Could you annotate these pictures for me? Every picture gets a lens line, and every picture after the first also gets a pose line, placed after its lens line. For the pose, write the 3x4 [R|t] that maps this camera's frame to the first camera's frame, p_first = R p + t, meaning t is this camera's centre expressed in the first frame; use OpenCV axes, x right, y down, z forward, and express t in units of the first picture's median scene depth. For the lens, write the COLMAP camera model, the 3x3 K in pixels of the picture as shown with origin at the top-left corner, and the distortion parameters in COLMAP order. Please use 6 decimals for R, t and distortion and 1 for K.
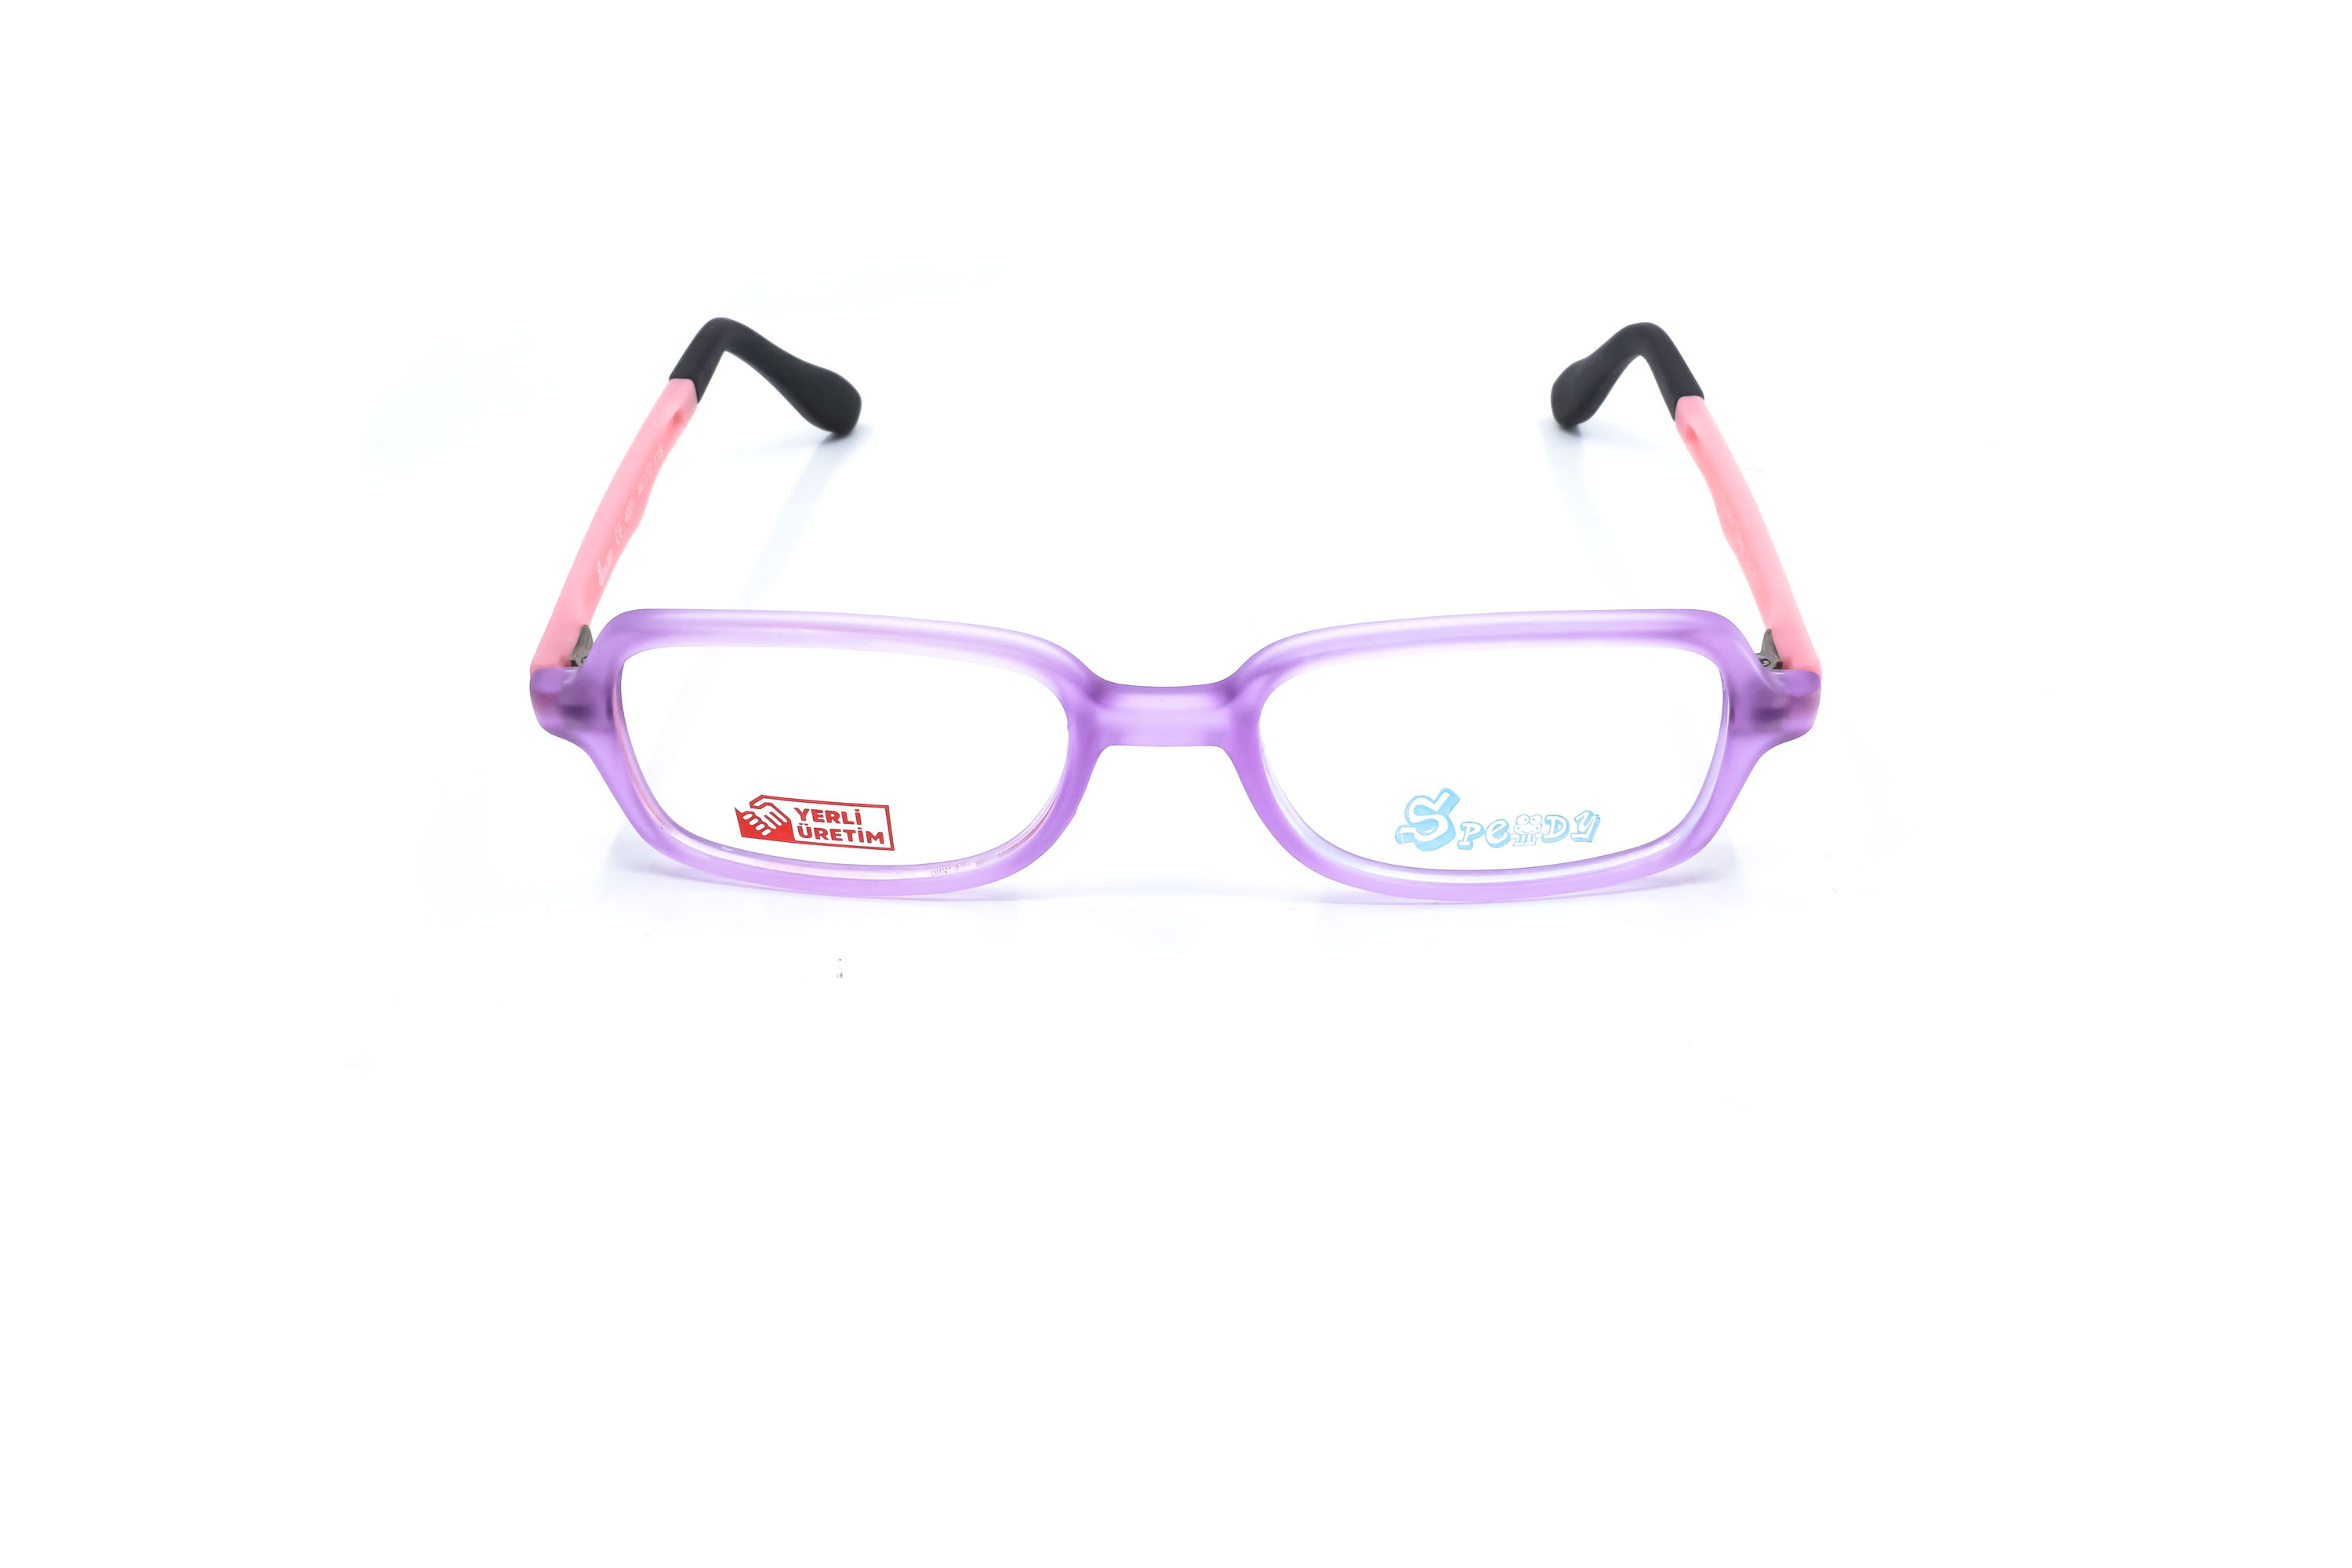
lens RADIAL K [[2415.0, 0, 1176.0], [0, 2415.0, 784.0], [0, 0, 1]] dist [-0.034134, 0.008294]
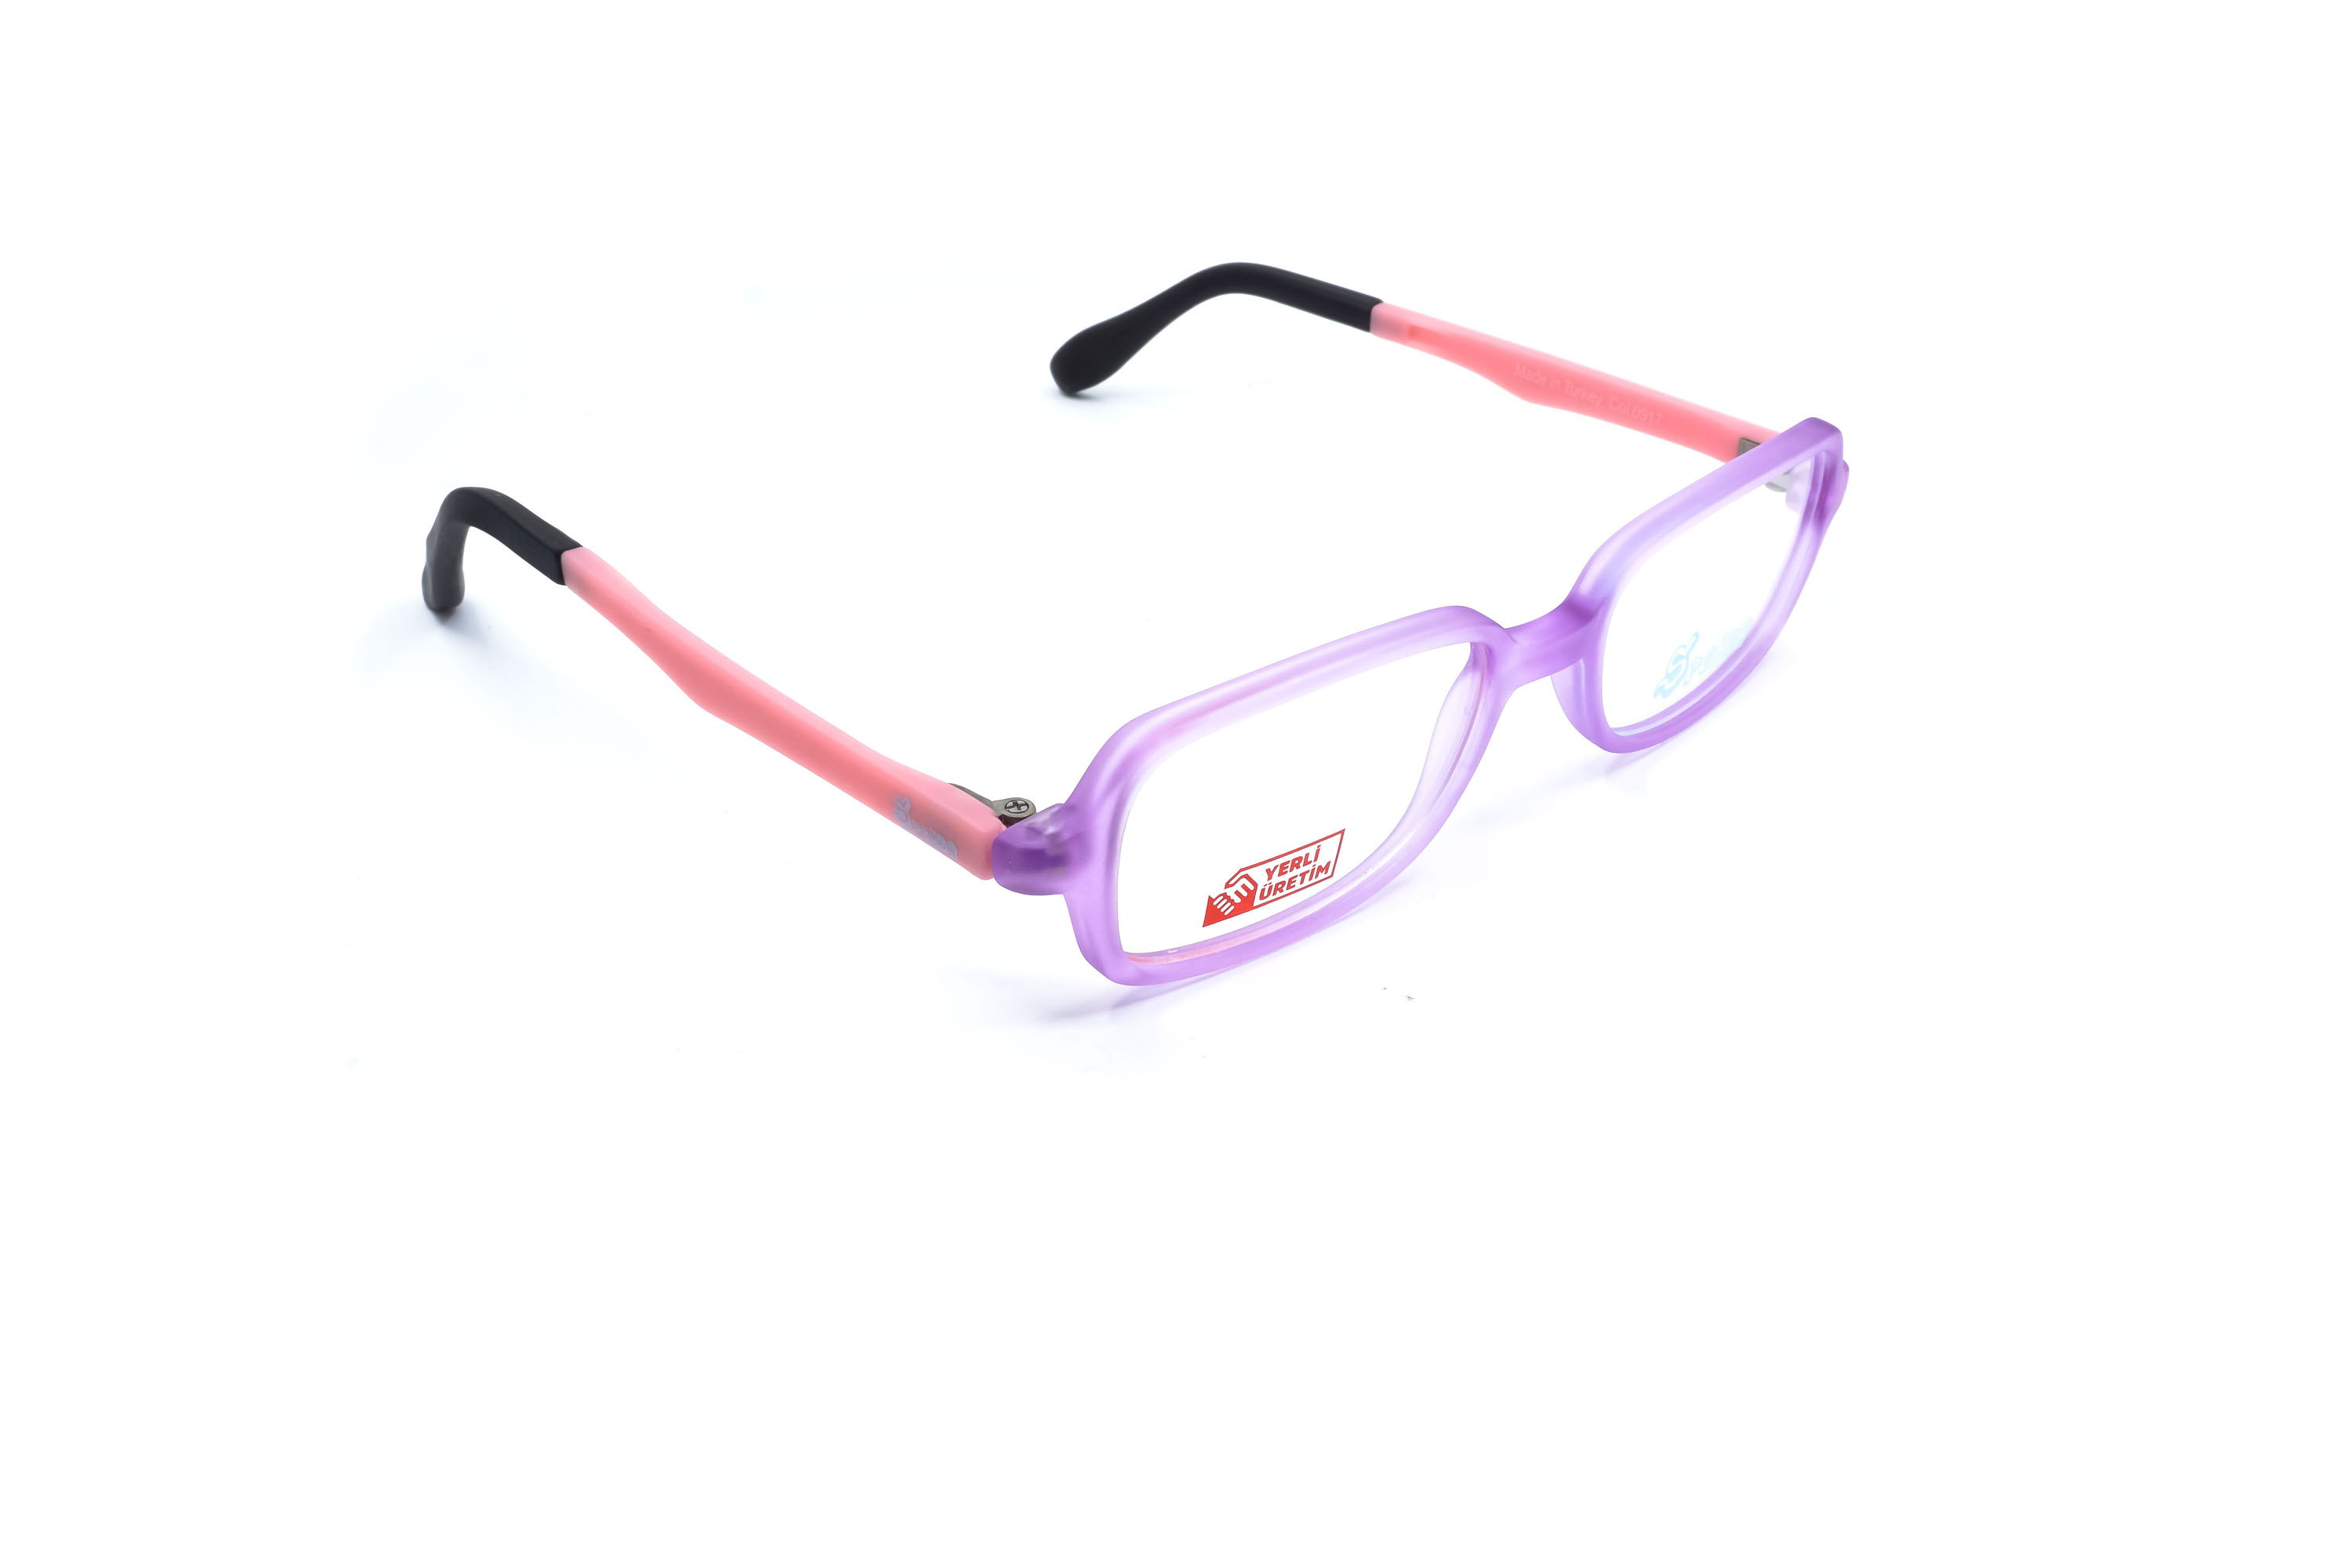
lens RADIAL K [[2415.0, 0, 1176.0], [0, 2415.0, 784.0], [0, 0, 1]] dist [-0.034134, 0.008294]
pose [[0.707608, -0.345987, 0.616104, -0.762356], [0.351179, 0.928810, 0.118259, -0.147607], [-0.613160, 0.132682, 0.778736, 0.271176]]
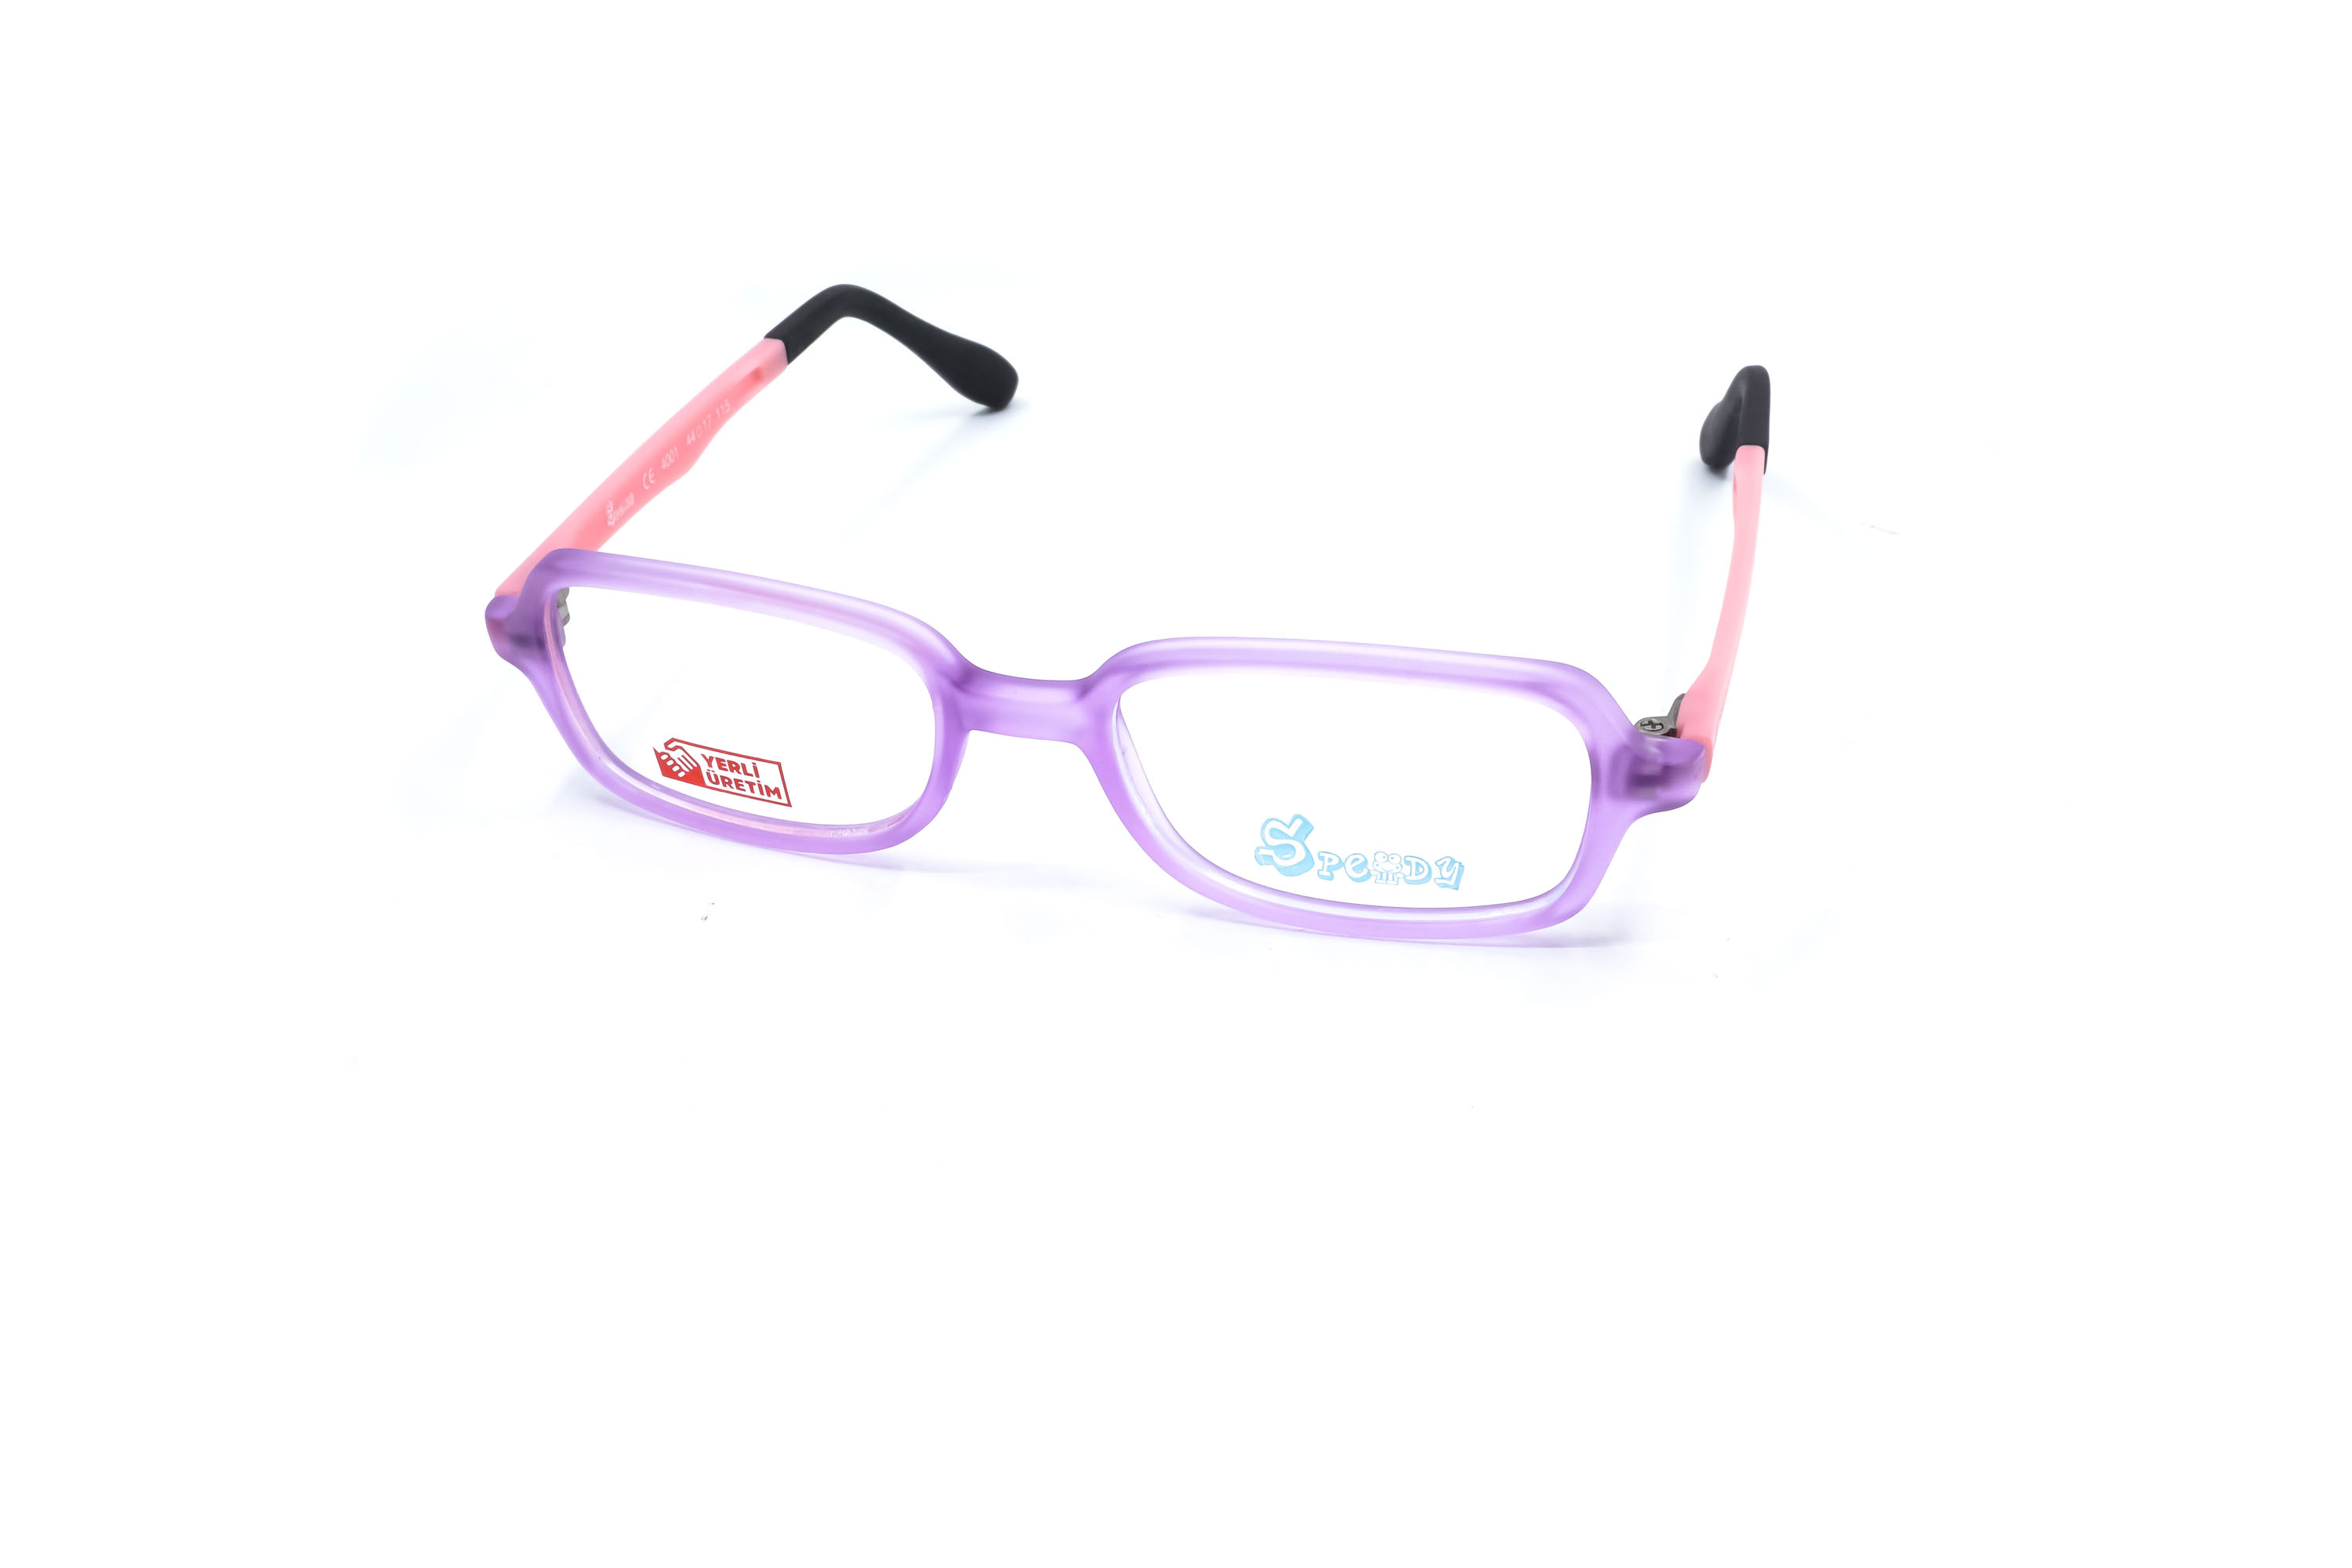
lens RADIAL K [[2415.0, 0, 1176.0], [0, 2415.0, 784.0], [0, 0, 1]] dist [-0.034134, 0.008294]
pose [[0.967816, 0.125311, -0.218241, 0.269901], [-0.124662, 0.992057, 0.016795, -0.020349], [0.218612, 0.010952, 0.975750, 0.027410]]
